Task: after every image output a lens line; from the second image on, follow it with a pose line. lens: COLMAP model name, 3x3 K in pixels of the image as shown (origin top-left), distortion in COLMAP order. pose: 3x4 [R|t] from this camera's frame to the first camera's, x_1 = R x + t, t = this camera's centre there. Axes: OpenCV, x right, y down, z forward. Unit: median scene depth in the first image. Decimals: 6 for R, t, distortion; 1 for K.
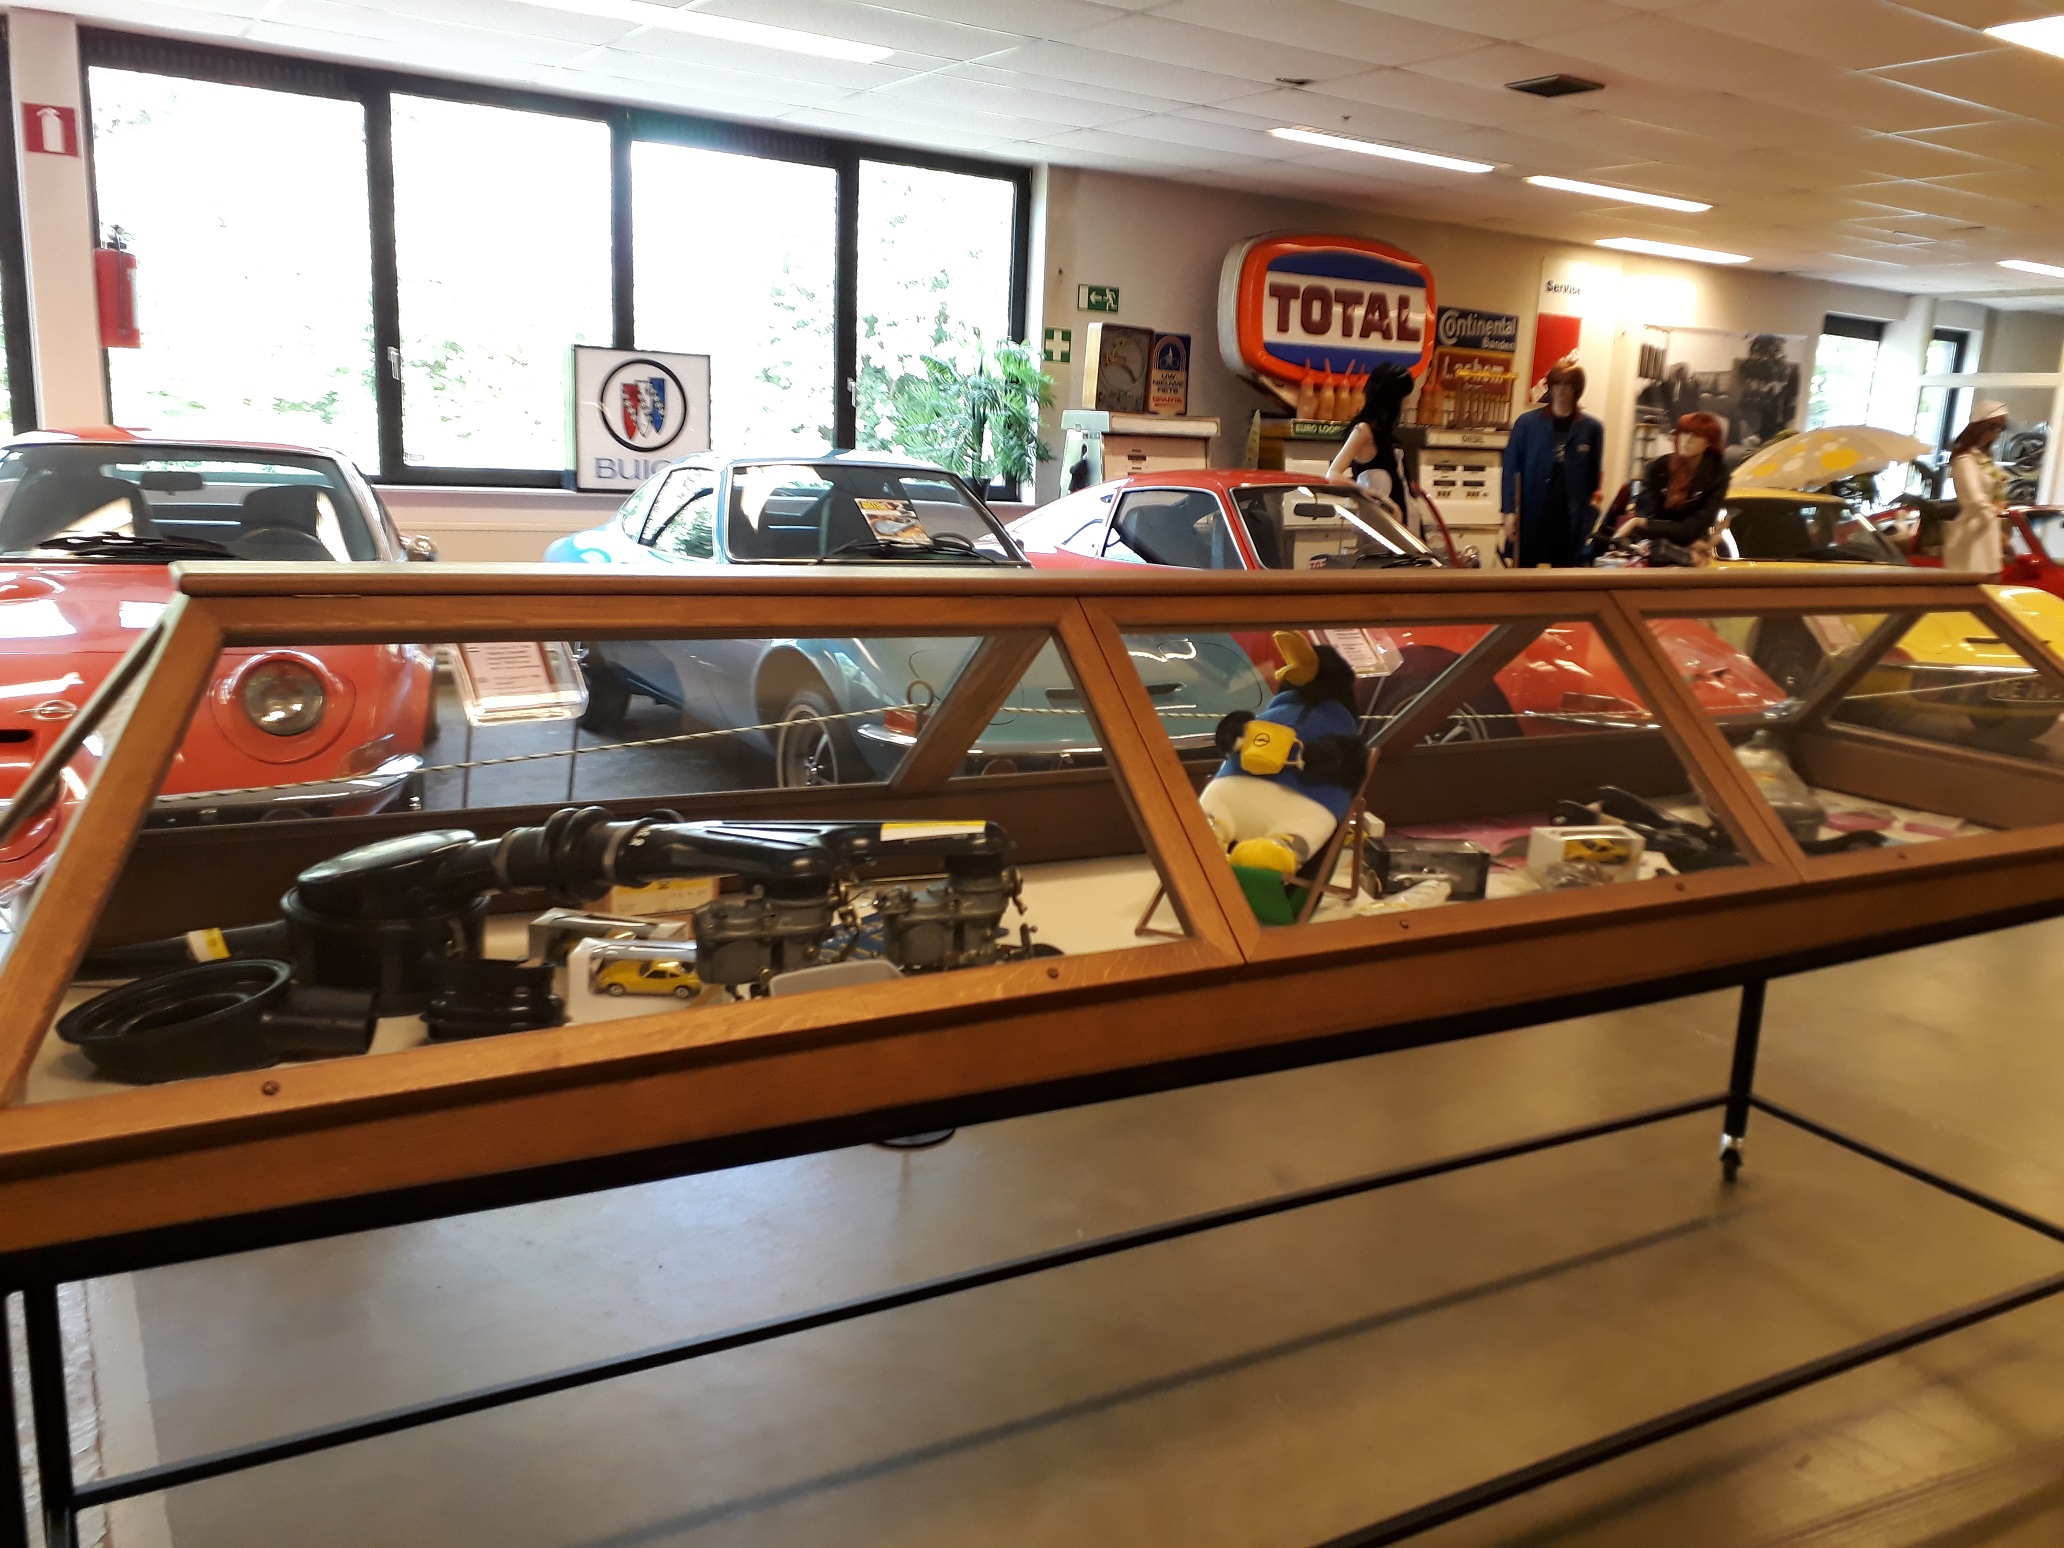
lens RADIAL K [[1725.3, 0, 1038.9], [0, 1725.3, 783.3], [0, 0, 1]] dist [0.083578, -0.134041]
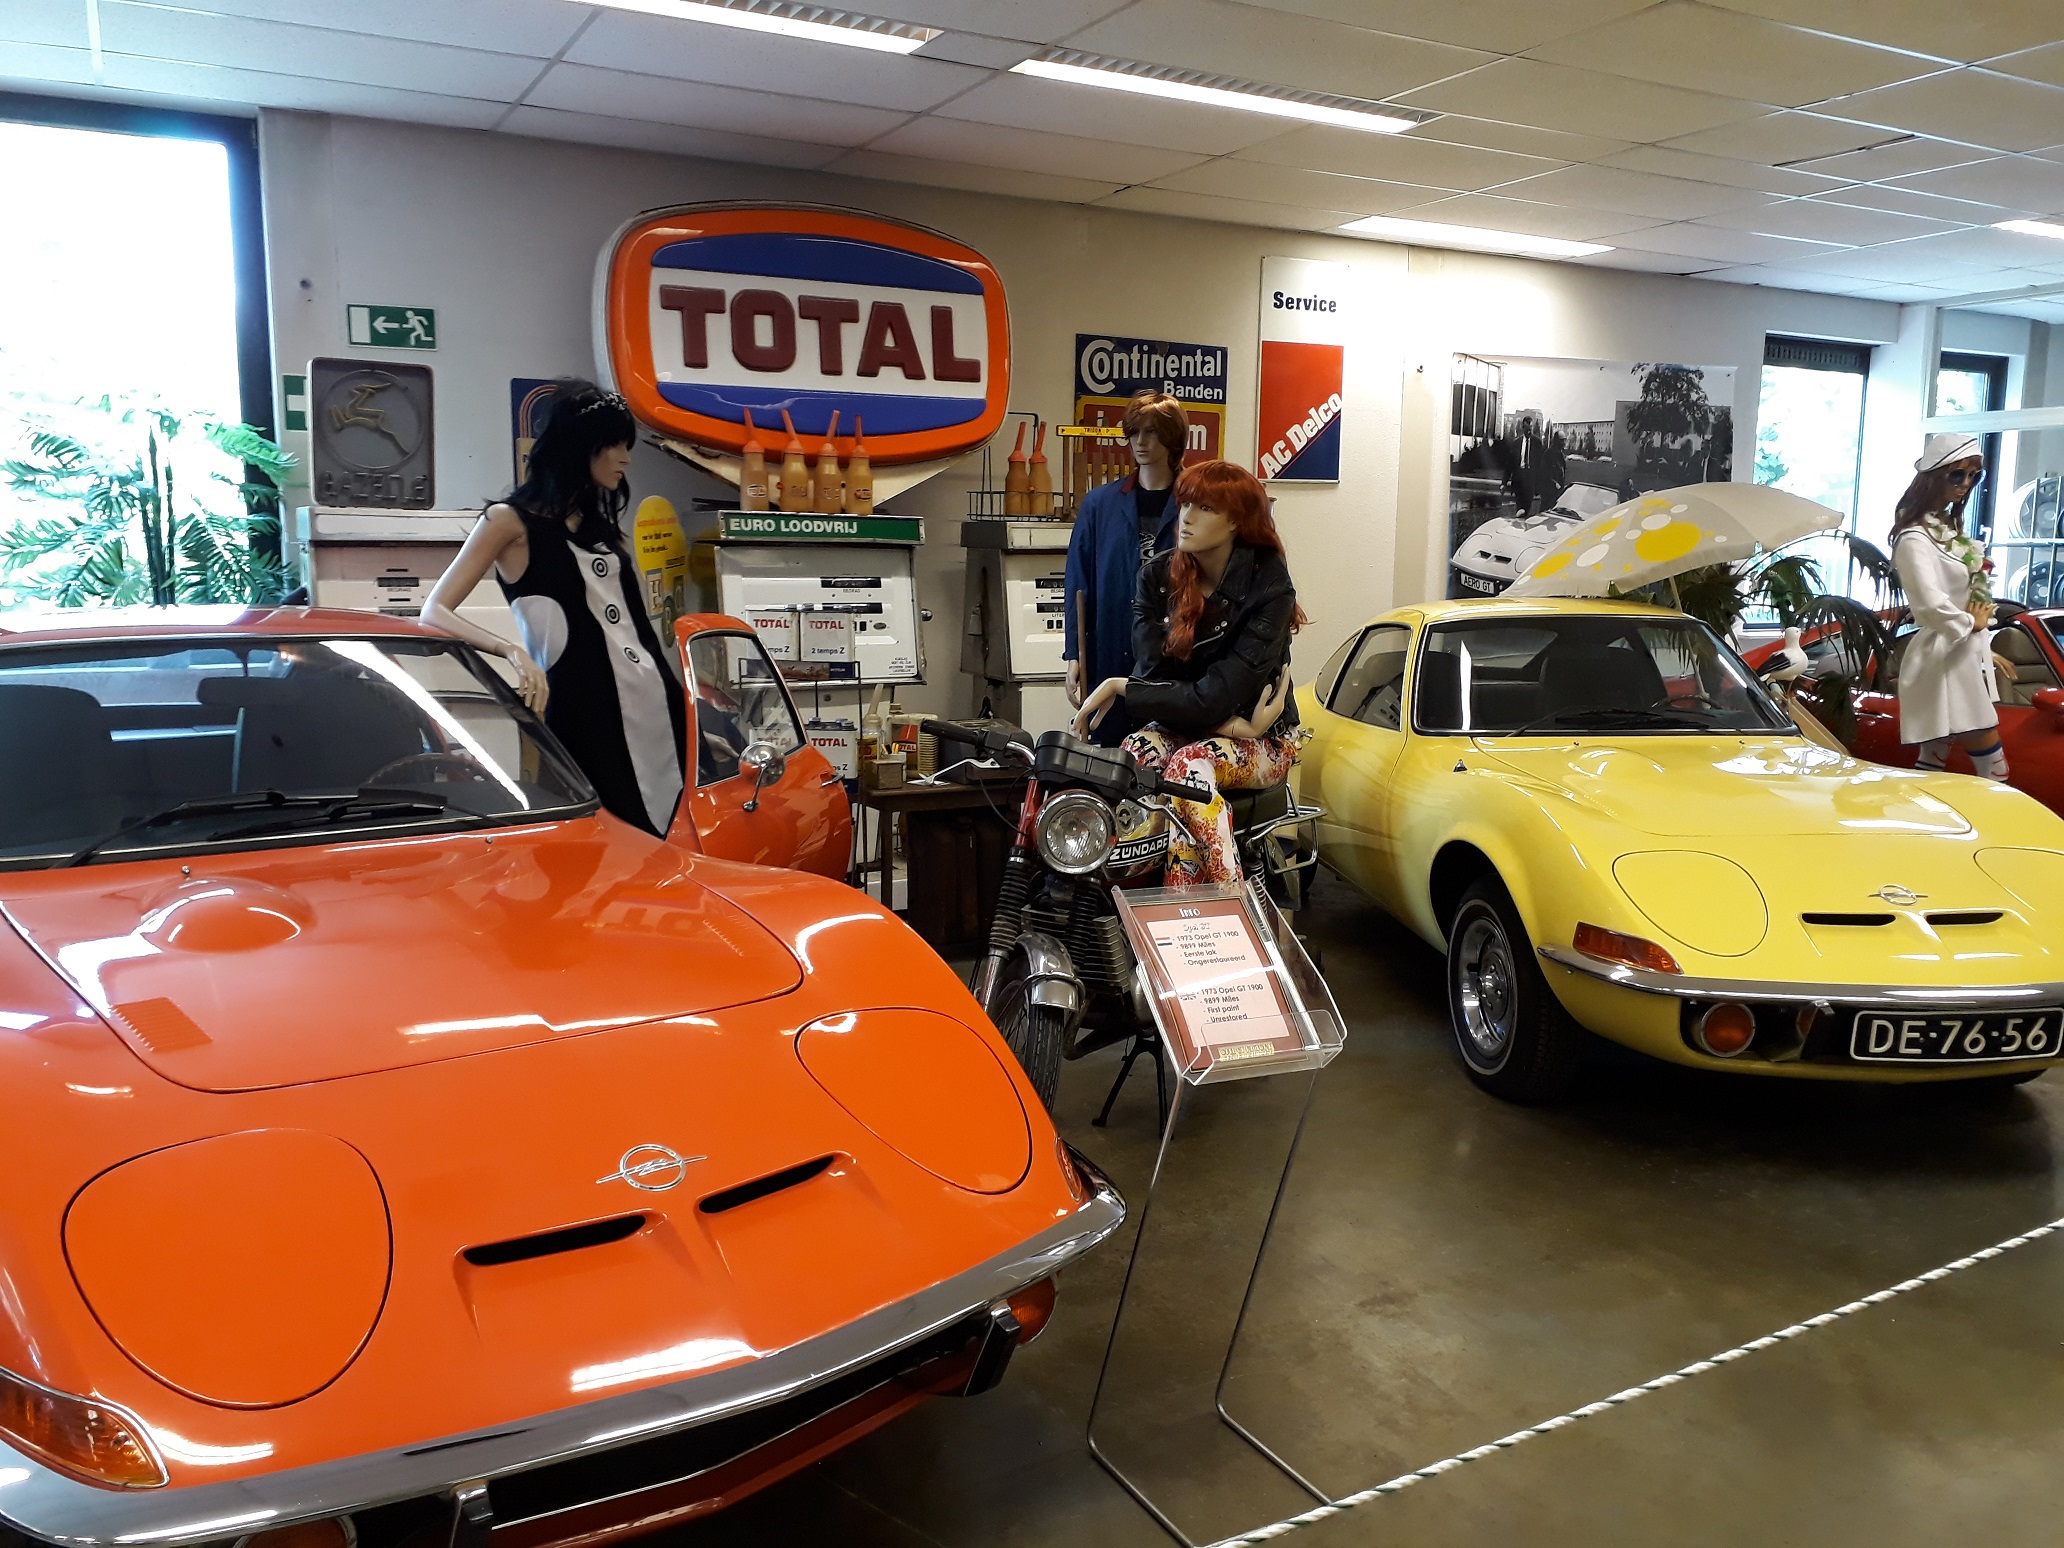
lens RADIAL K [[1725.3, 0, 1018.9], [0, 1725.3, 766.4], [0, 0, 1]] dist [0.083578, -0.134041]
pose [[0.995456, -0.028270, -0.090930, 0.287441], [0.021300, 0.996824, -0.076737, -0.071786], [0.092810, 0.074452, 0.992896, 0.408864]]
